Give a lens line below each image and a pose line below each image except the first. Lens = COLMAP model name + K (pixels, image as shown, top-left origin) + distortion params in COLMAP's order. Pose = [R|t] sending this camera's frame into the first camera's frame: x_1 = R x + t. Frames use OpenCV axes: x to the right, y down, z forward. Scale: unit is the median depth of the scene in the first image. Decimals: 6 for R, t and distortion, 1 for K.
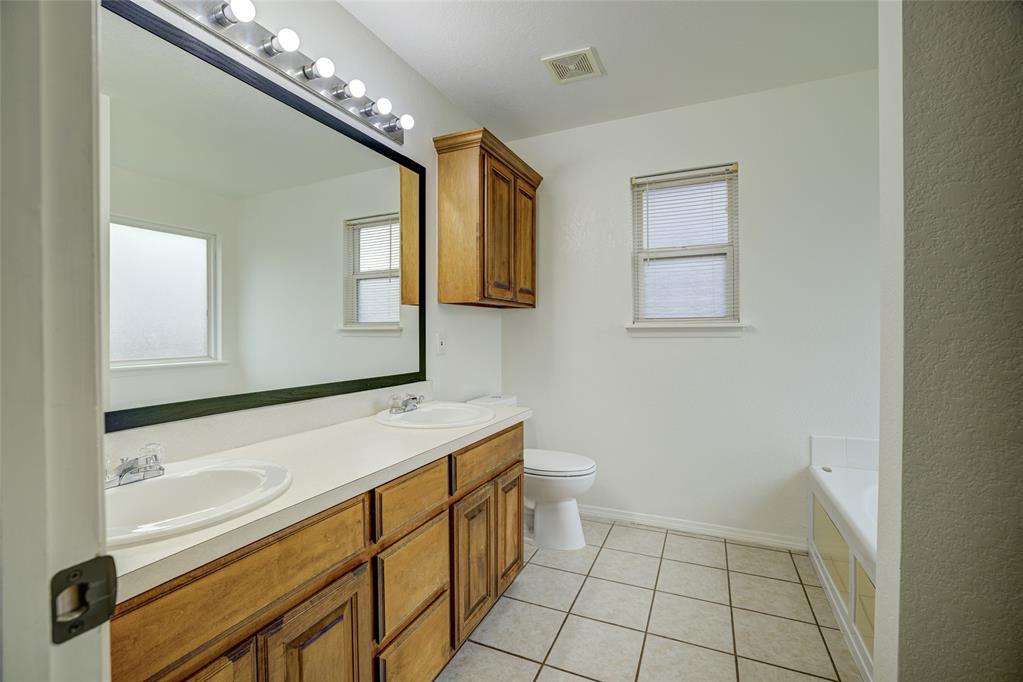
lens RADIAL K [[441.0, 0, 508.0], [0, 441.0, 337.3], [0, 0, 1]] dist [-0.051742, 0.018443]
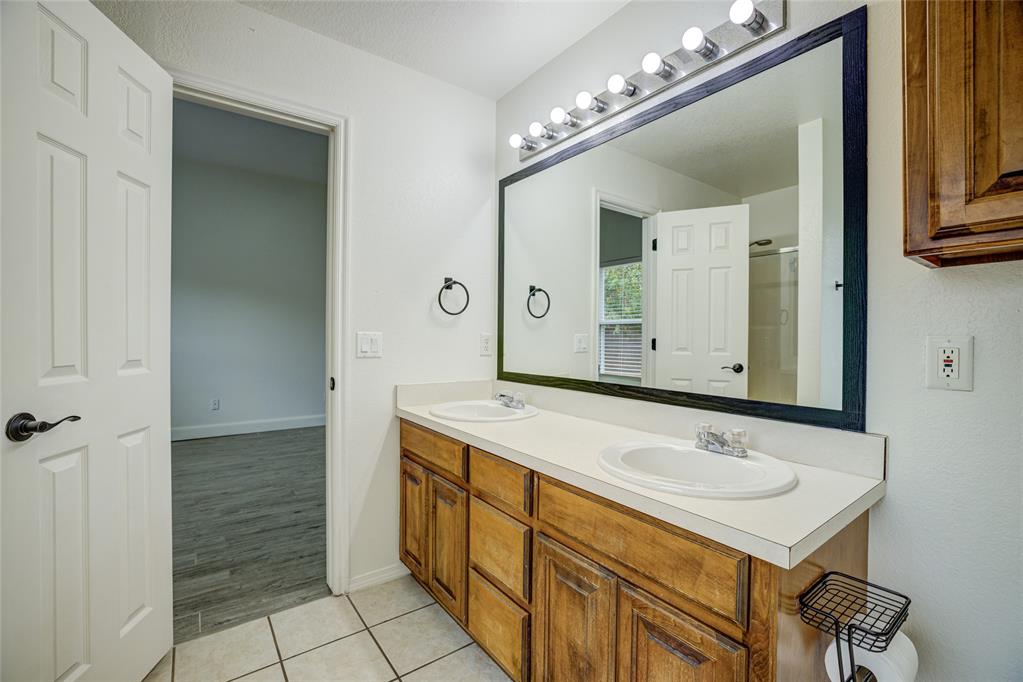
lens RADIAL K [[441.0, 0, 508.0], [0, 441.0, 337.3], [0, 0, 1]] dist [-0.051742, 0.018443]
pose [[-0.485702, 0.017438, -0.873950, 0.649716], [-0.002670, 0.999767, 0.021432, -0.029387], [0.874120, 0.012744, -0.485542, 1.309203]]
